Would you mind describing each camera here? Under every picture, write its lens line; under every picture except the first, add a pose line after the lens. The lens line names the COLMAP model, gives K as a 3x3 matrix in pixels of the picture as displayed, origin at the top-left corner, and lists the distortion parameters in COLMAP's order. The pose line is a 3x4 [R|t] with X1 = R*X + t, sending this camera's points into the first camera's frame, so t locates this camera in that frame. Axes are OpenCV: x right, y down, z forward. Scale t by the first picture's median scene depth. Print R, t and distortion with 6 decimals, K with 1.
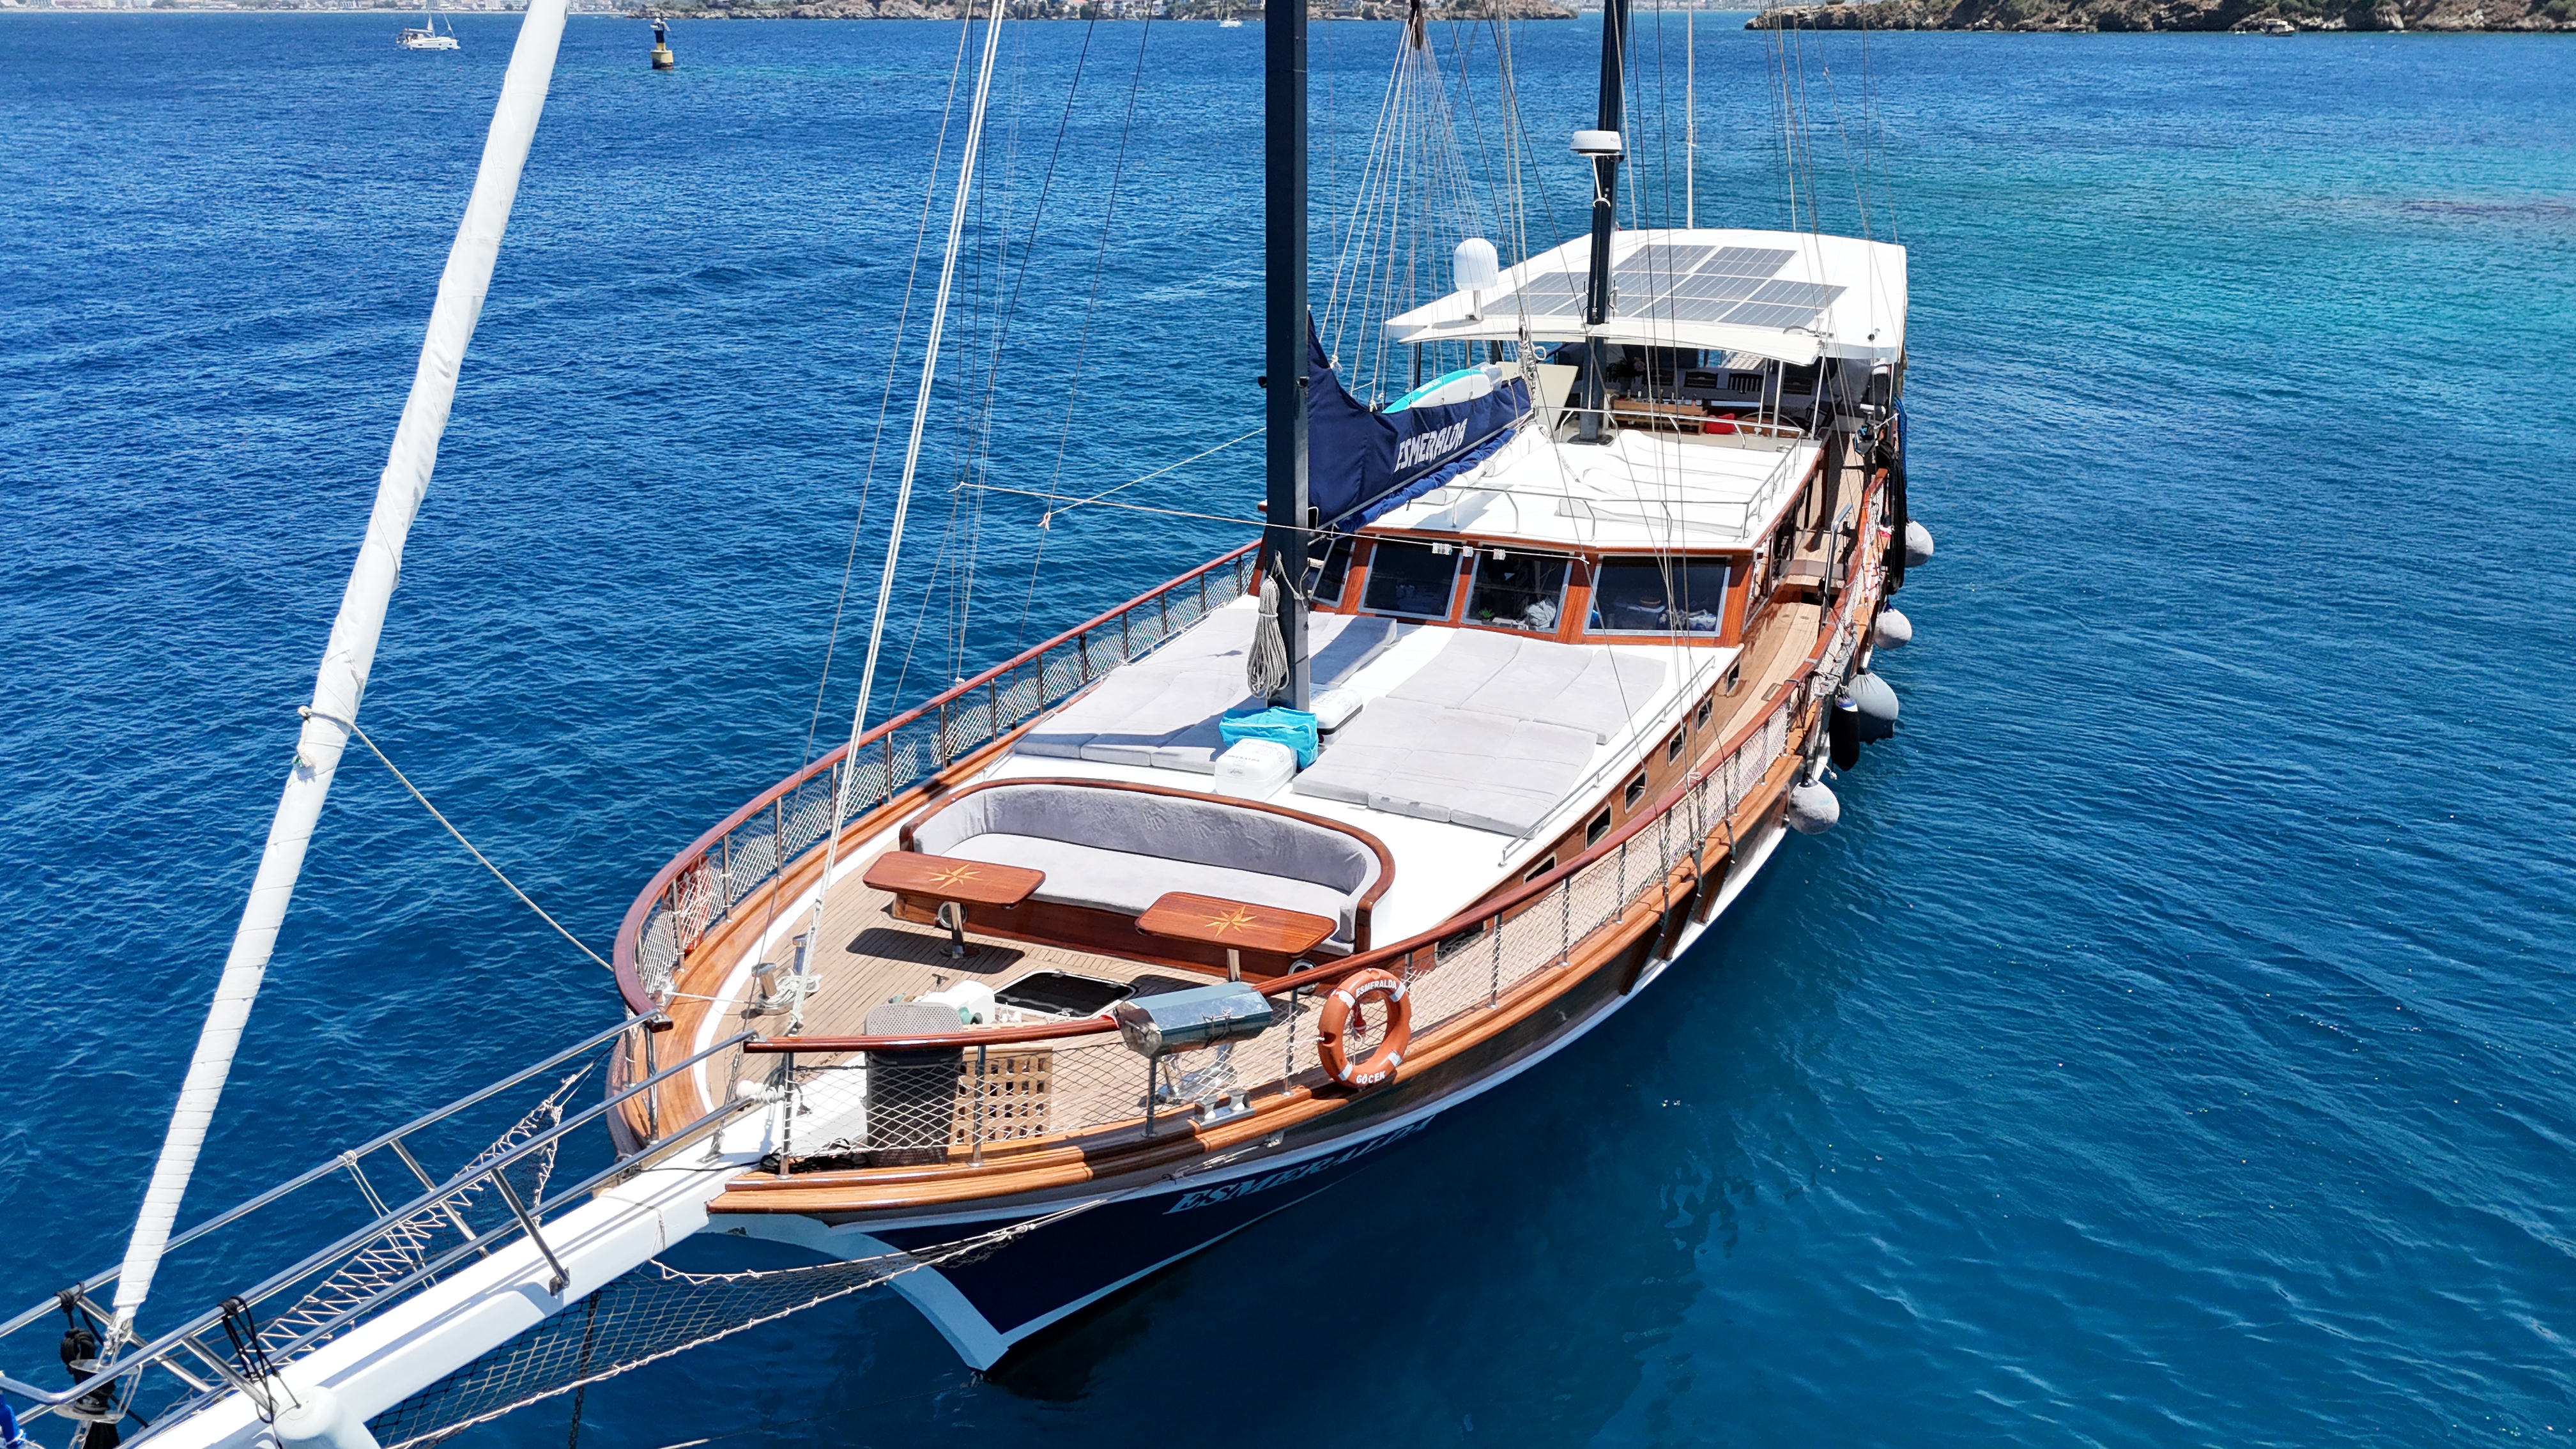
lens RADIAL K [[1890.0, 0, 1282.4], [0, 1890.0, 737.3], [0, 0, 1]] dist [0.087396, -0.093047]
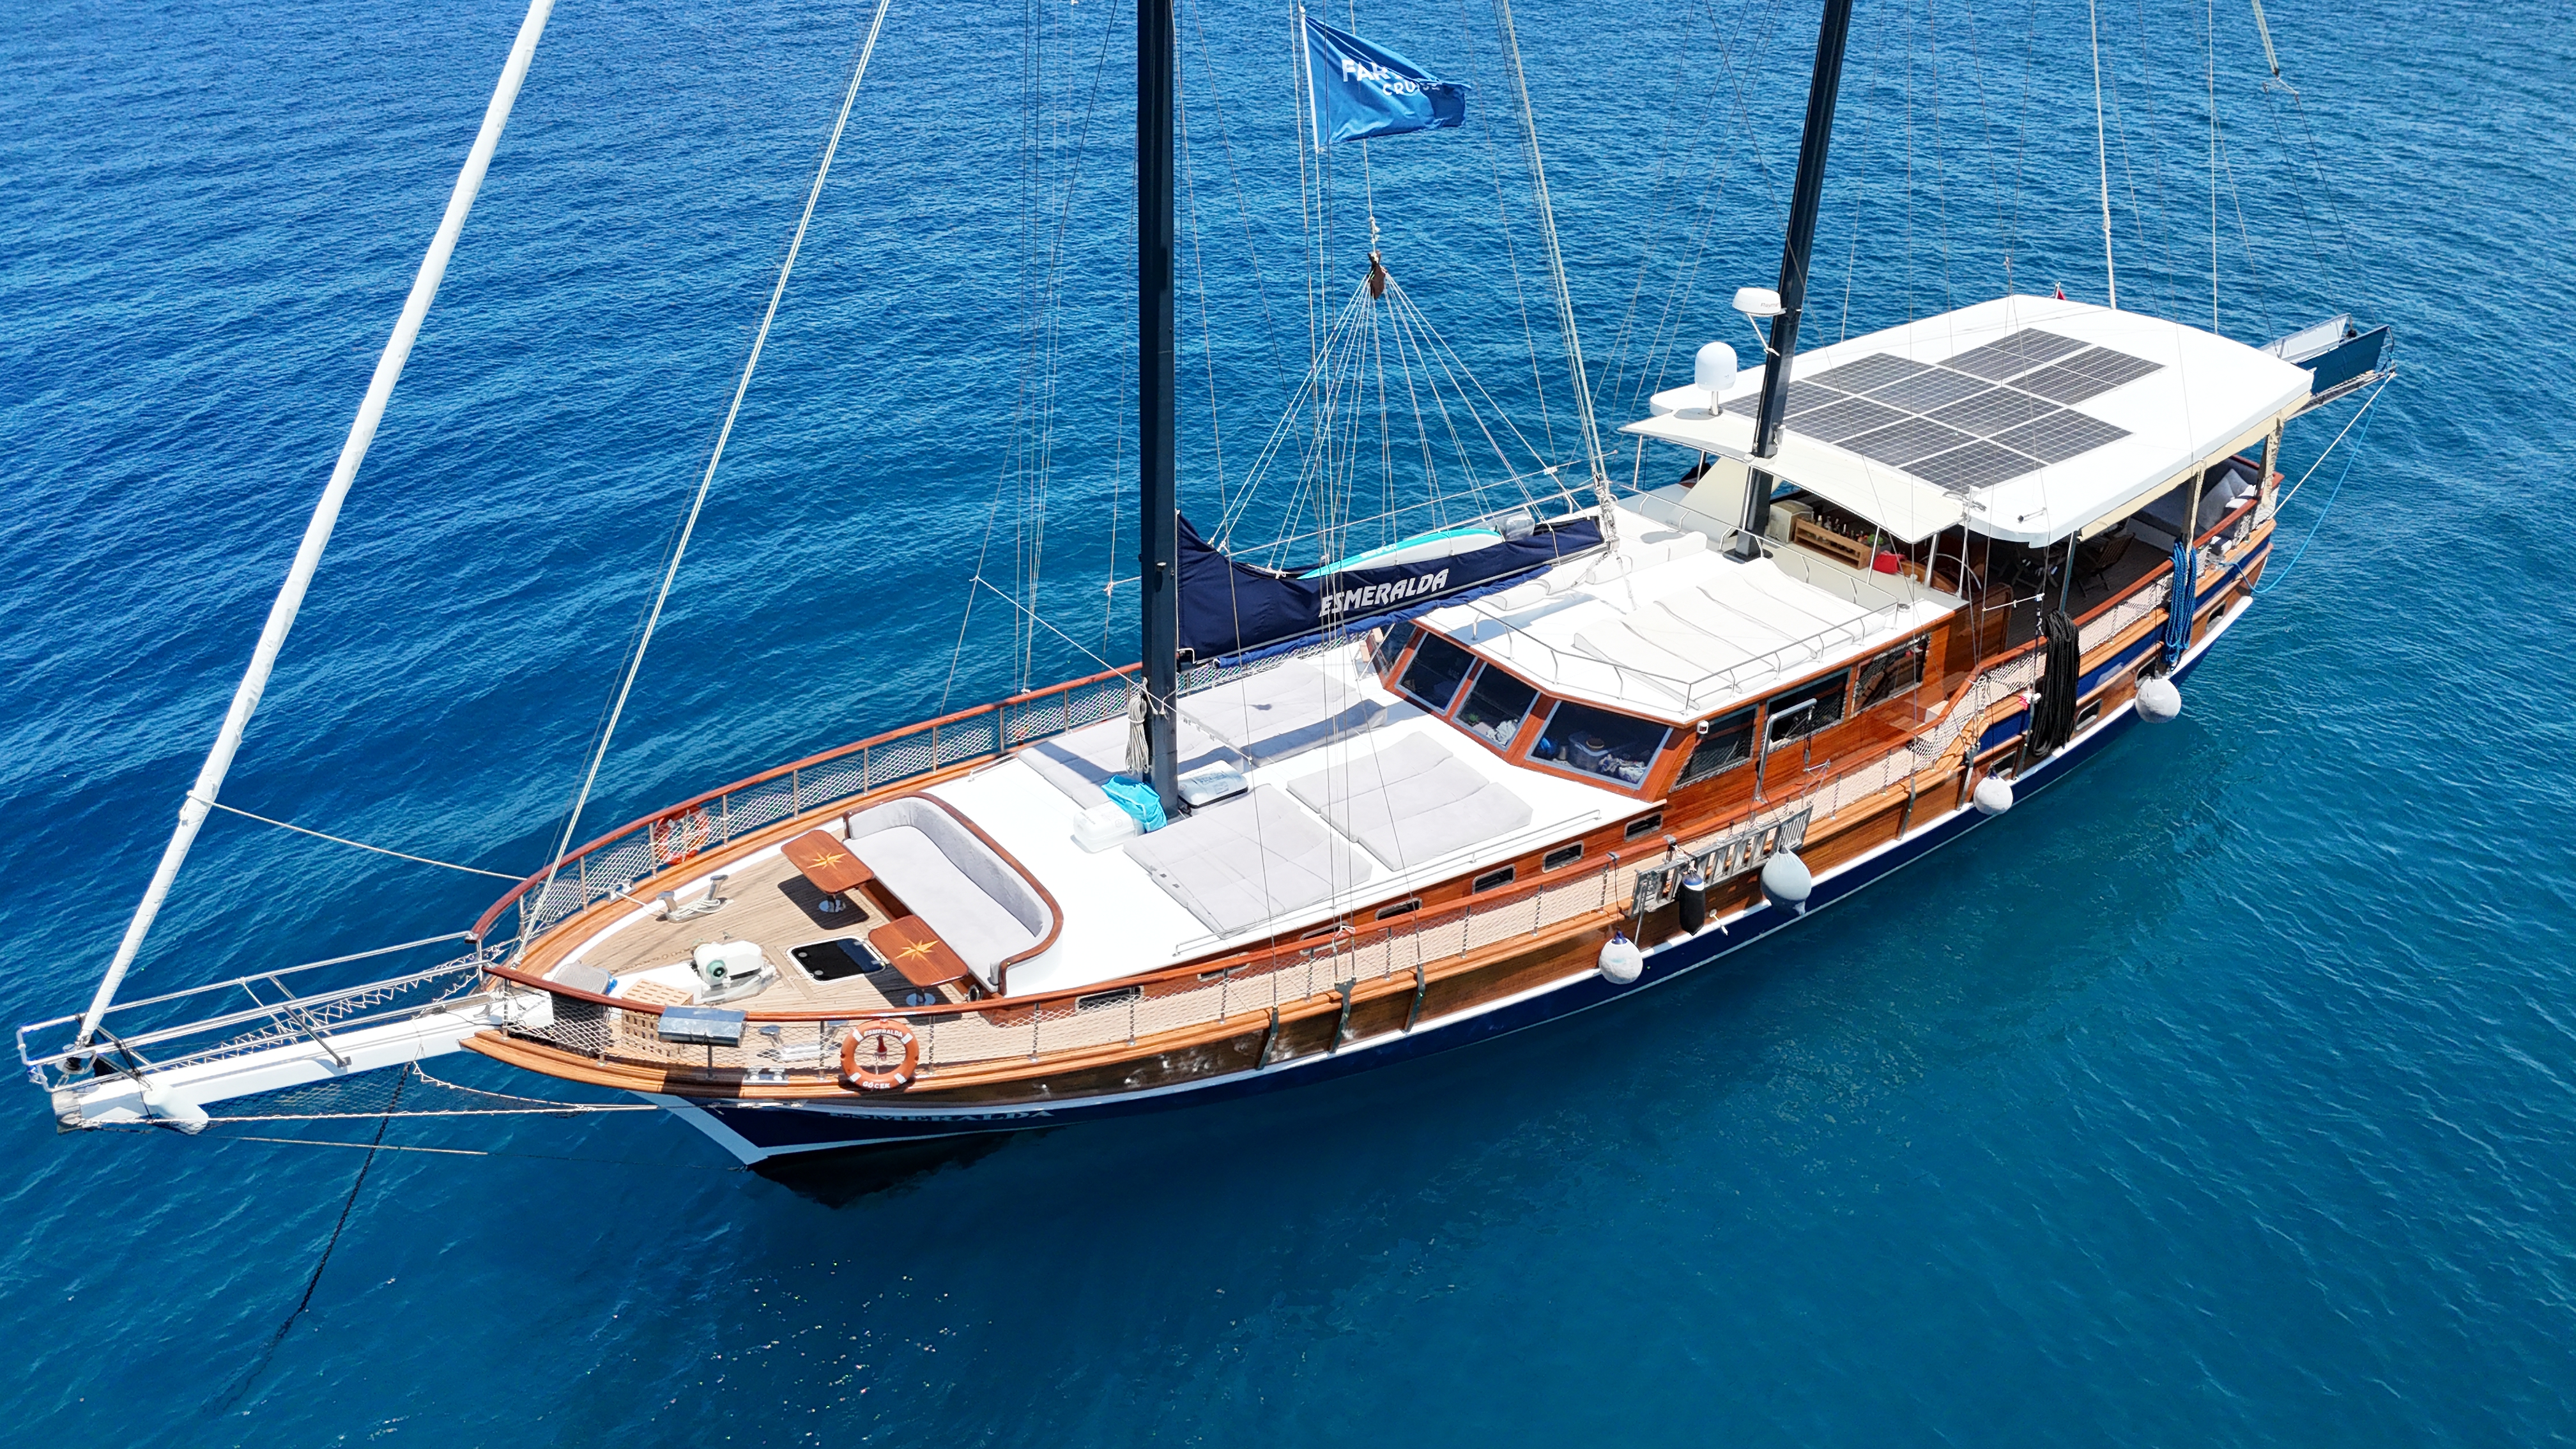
lens RADIAL K [[1890.0, 0, 1282.4], [0, 1890.0, 737.3], [0, 0, 1]] dist [0.087396, -0.093047]
pose [[0.856133, 0.253905, -0.450075, 0.718797], [-0.185266, 0.963879, 0.191349, -0.342539], [0.482402, -0.080436, 0.872249, -0.144042]]
